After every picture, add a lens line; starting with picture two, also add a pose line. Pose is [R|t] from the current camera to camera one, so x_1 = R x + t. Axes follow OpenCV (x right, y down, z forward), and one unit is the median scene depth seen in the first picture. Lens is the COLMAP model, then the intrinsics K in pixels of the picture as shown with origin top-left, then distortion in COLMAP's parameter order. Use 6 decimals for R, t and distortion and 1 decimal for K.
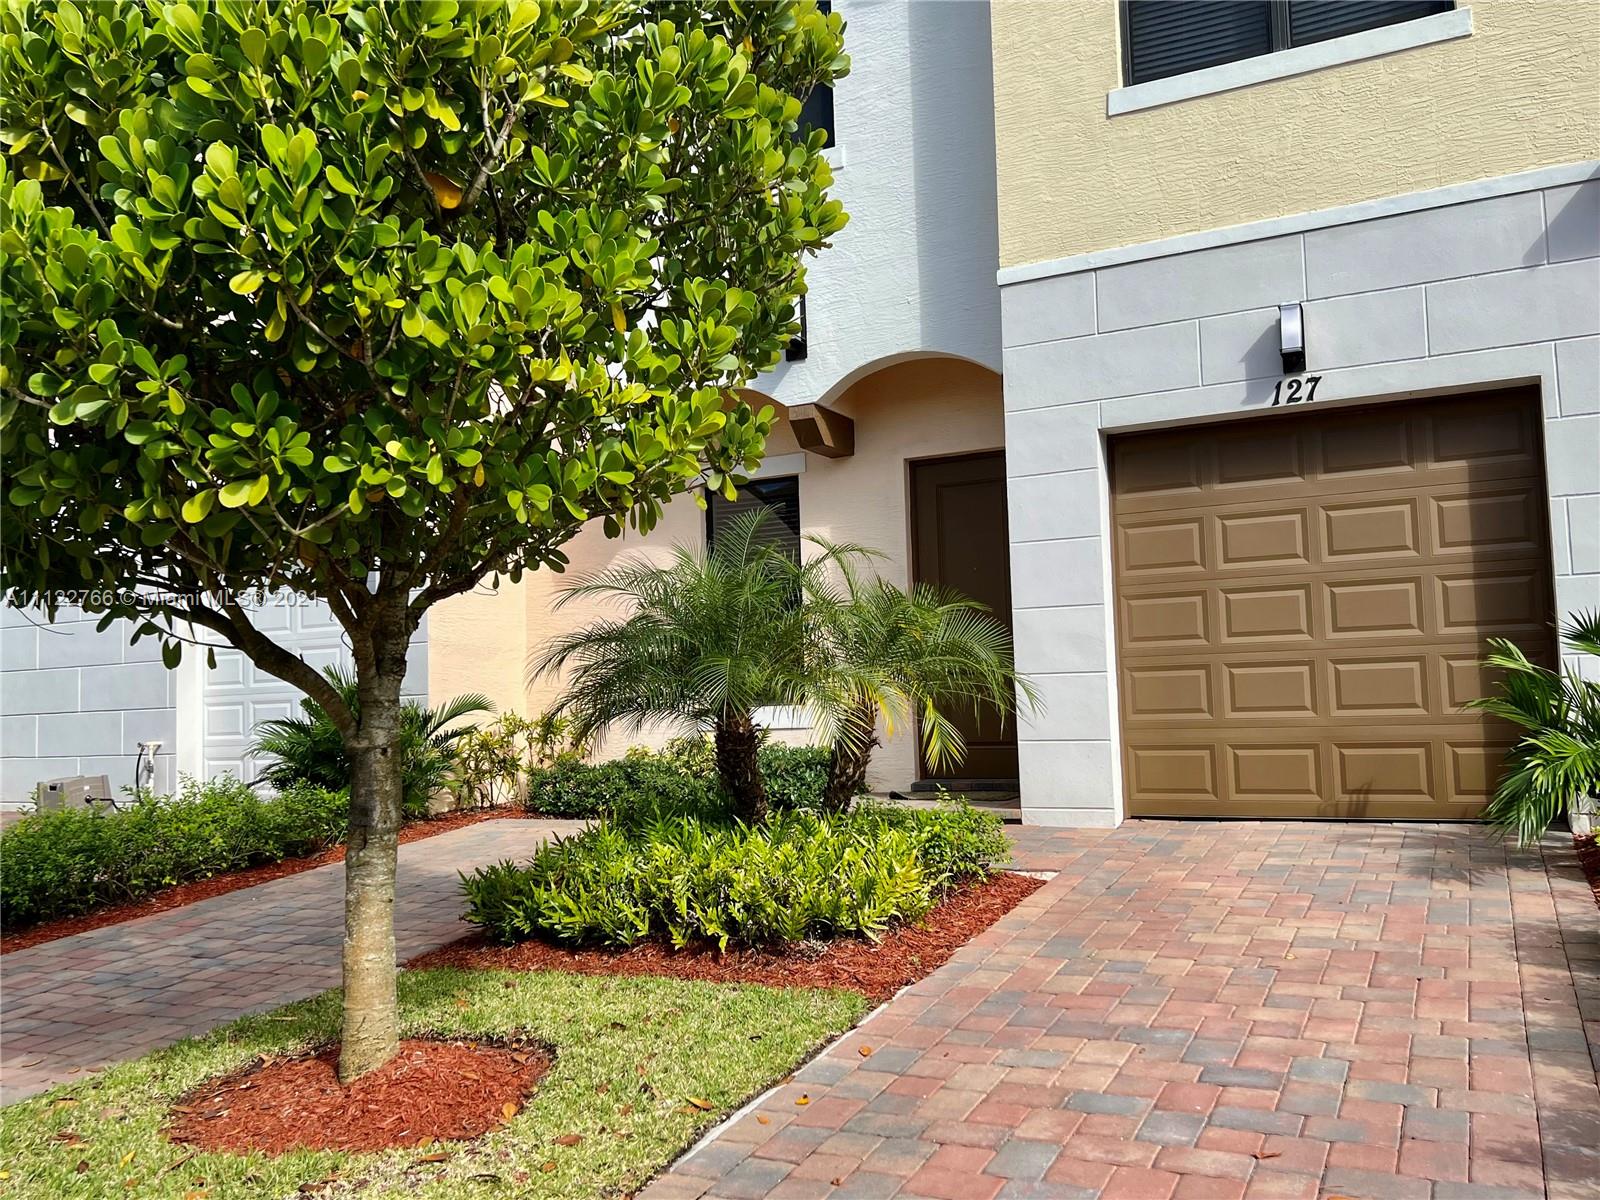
lens RADIAL K [[1341.4, 0, 805.0], [0, 1341.4, 574.9], [0, 0, 1]] dist [0.166294, -0.121326]
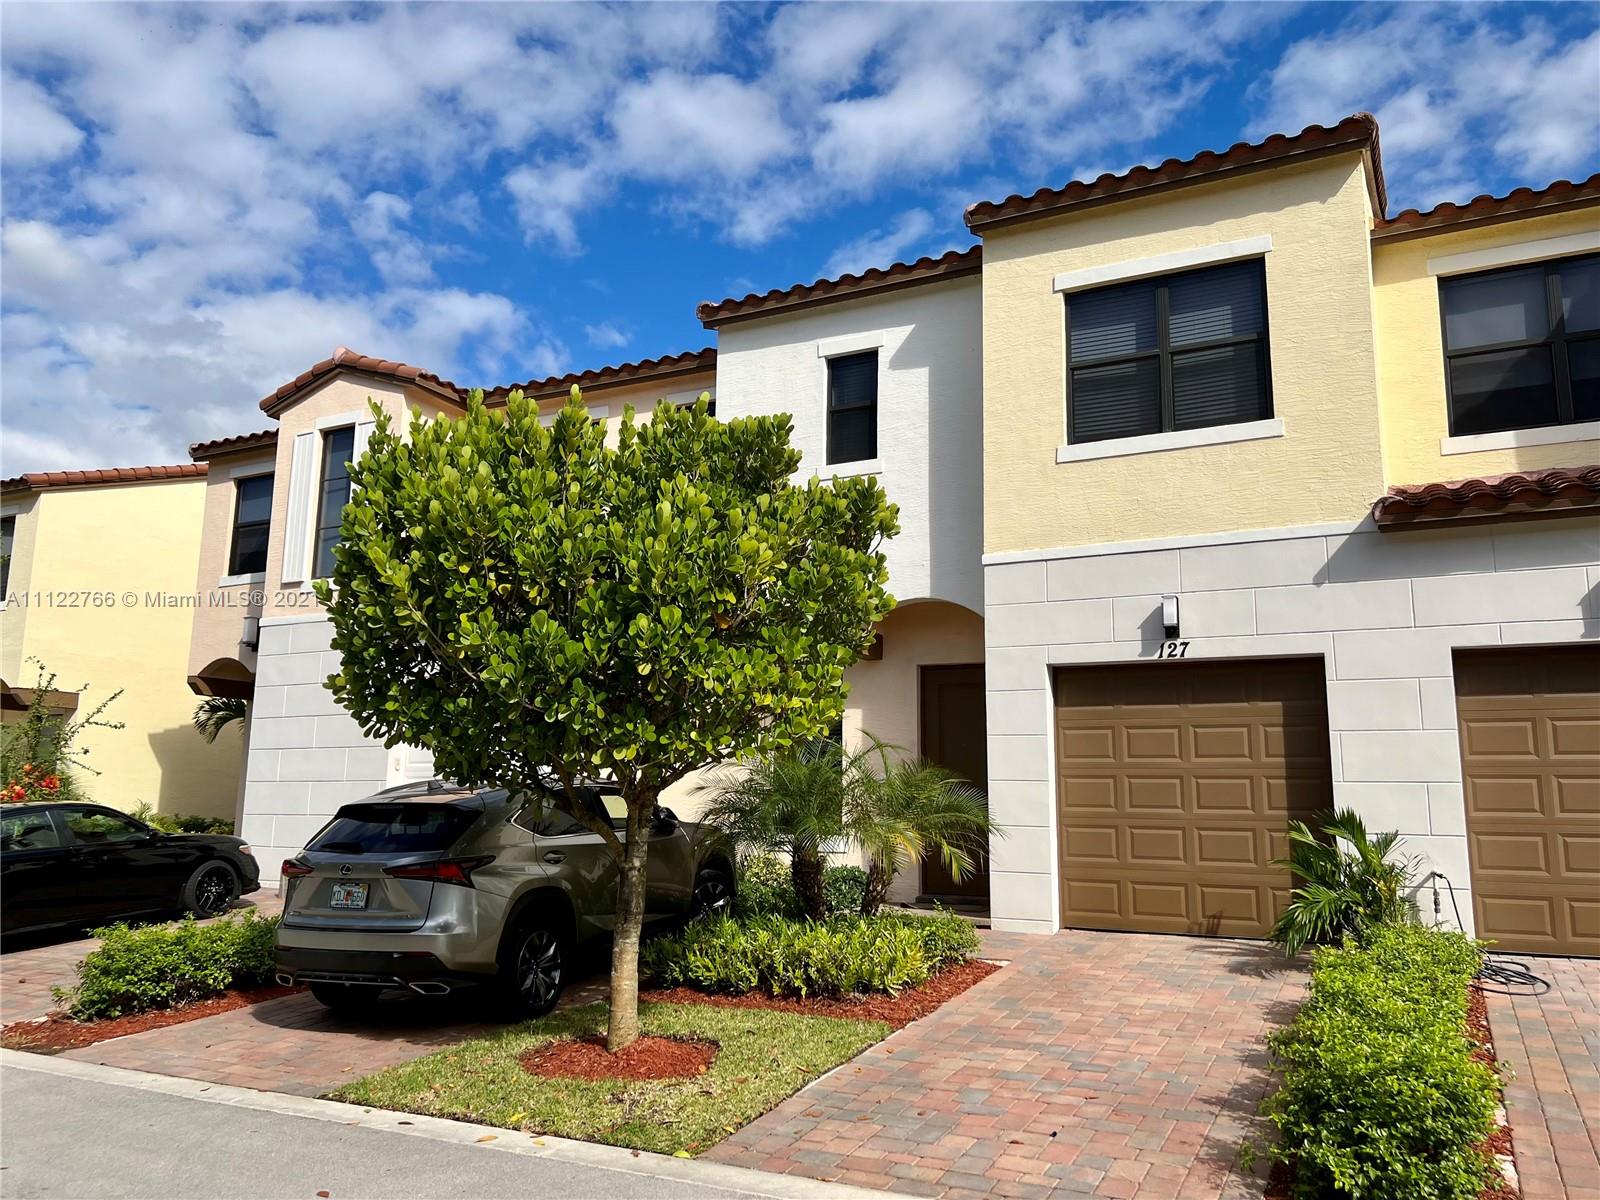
lens RADIAL K [[1208.5, 0, 808.4], [0, 1208.5, 604.3], [0, 0, 1]] dist [0.217504, -0.292639]
pose [[0.999133, 0.040201, -0.010839, -0.052016], [-0.040886, 0.996493, -0.073006, -0.086306], [0.007866, 0.073386, 0.997273, -0.500968]]
